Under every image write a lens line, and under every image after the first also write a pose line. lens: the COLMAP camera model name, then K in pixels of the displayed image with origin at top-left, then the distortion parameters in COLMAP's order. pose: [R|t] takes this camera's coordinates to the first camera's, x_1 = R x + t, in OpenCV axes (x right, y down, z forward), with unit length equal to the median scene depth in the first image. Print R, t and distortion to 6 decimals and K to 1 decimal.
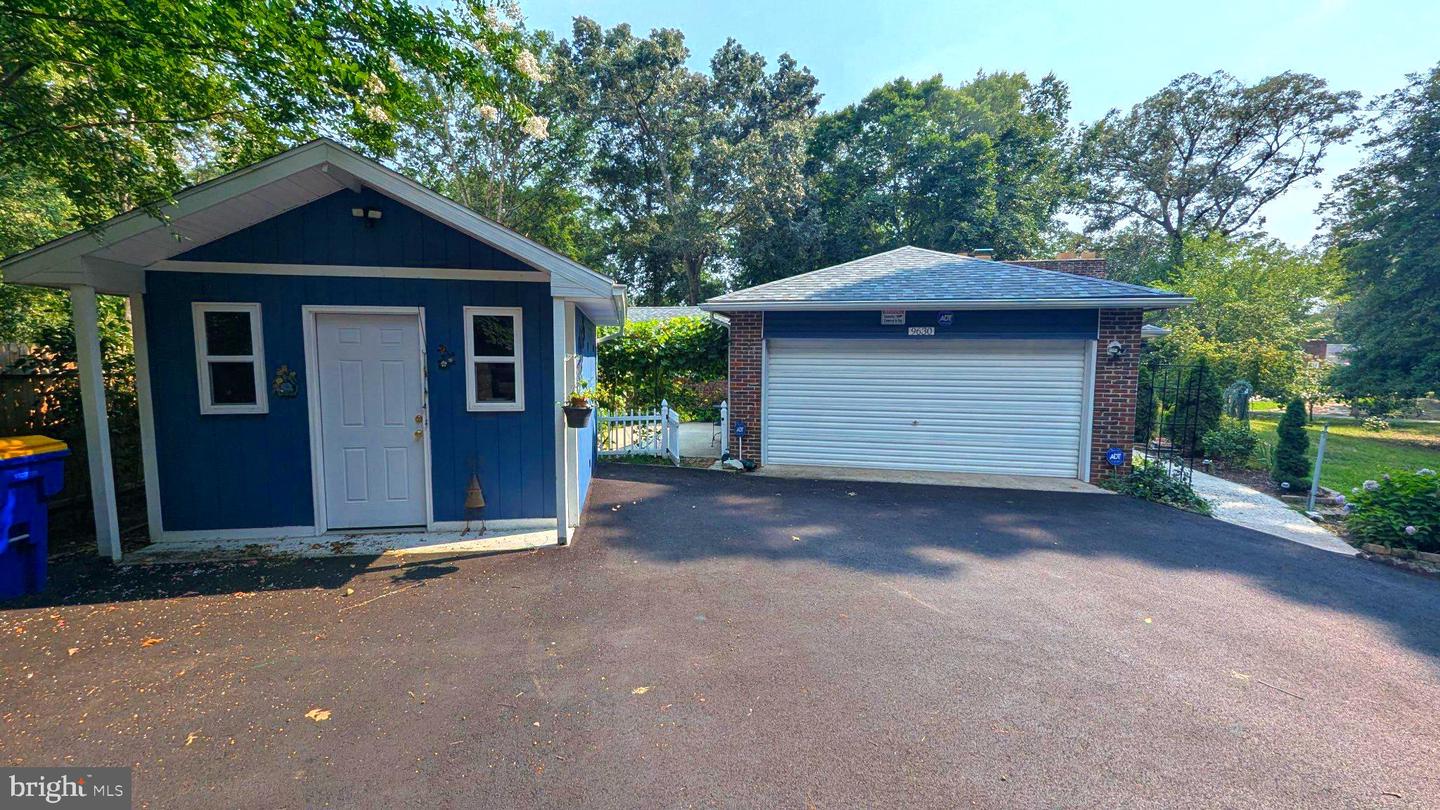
lens RADIAL K [[599.5, 0, 723.9], [0, 599.5, 409.8], [0, 0, 1]] dist [0.001048, -0.000397]
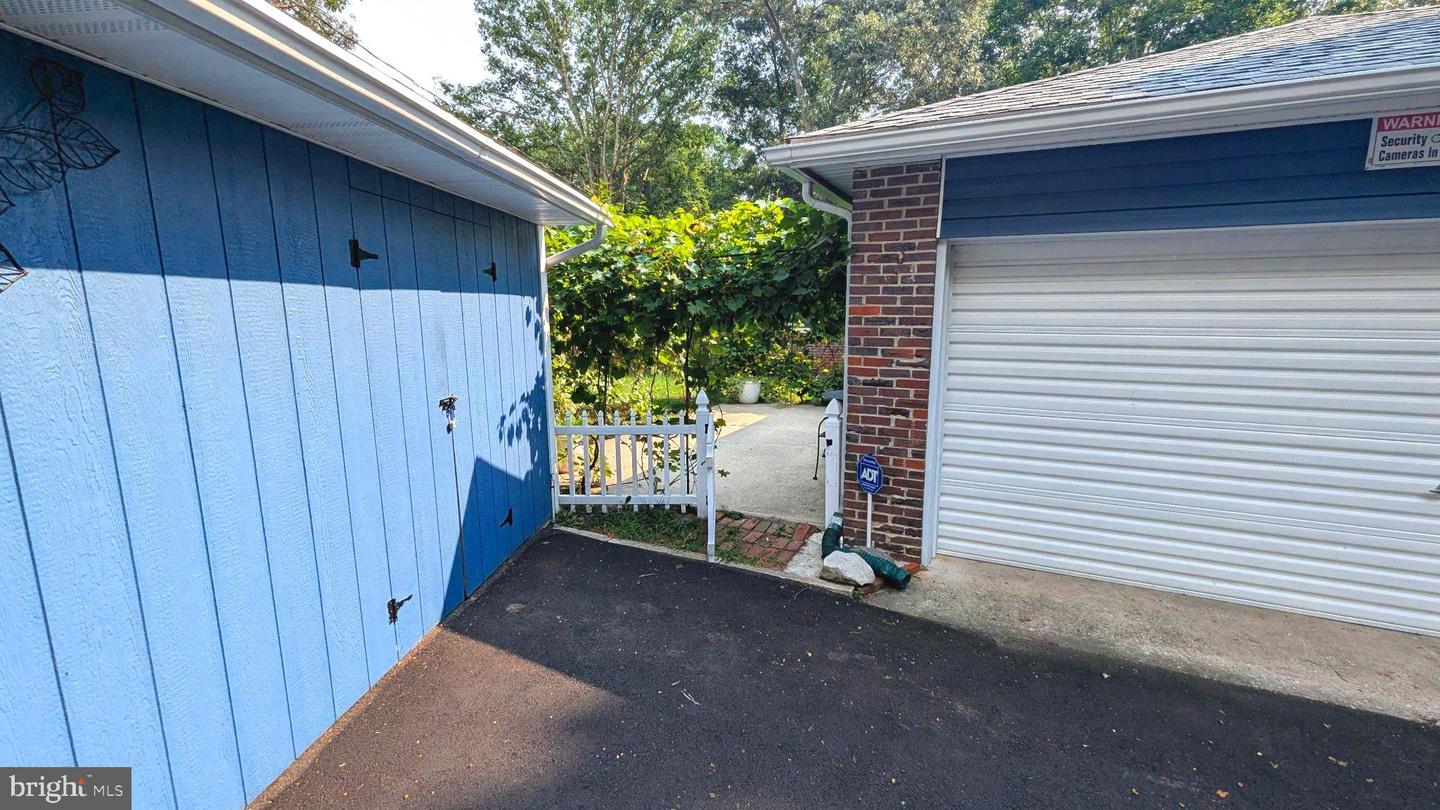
lens RADIAL K [[599.5, 0, 723.9], [0, 599.5, 409.8], [0, 0, 1]] dist [0.001048, -0.000397]
pose [[0.972768, 0.031558, -0.229624, 0.013345], [-0.013273, 0.996646, 0.080745, -0.024220], [0.231402, -0.075498, 0.969924, 0.344977]]
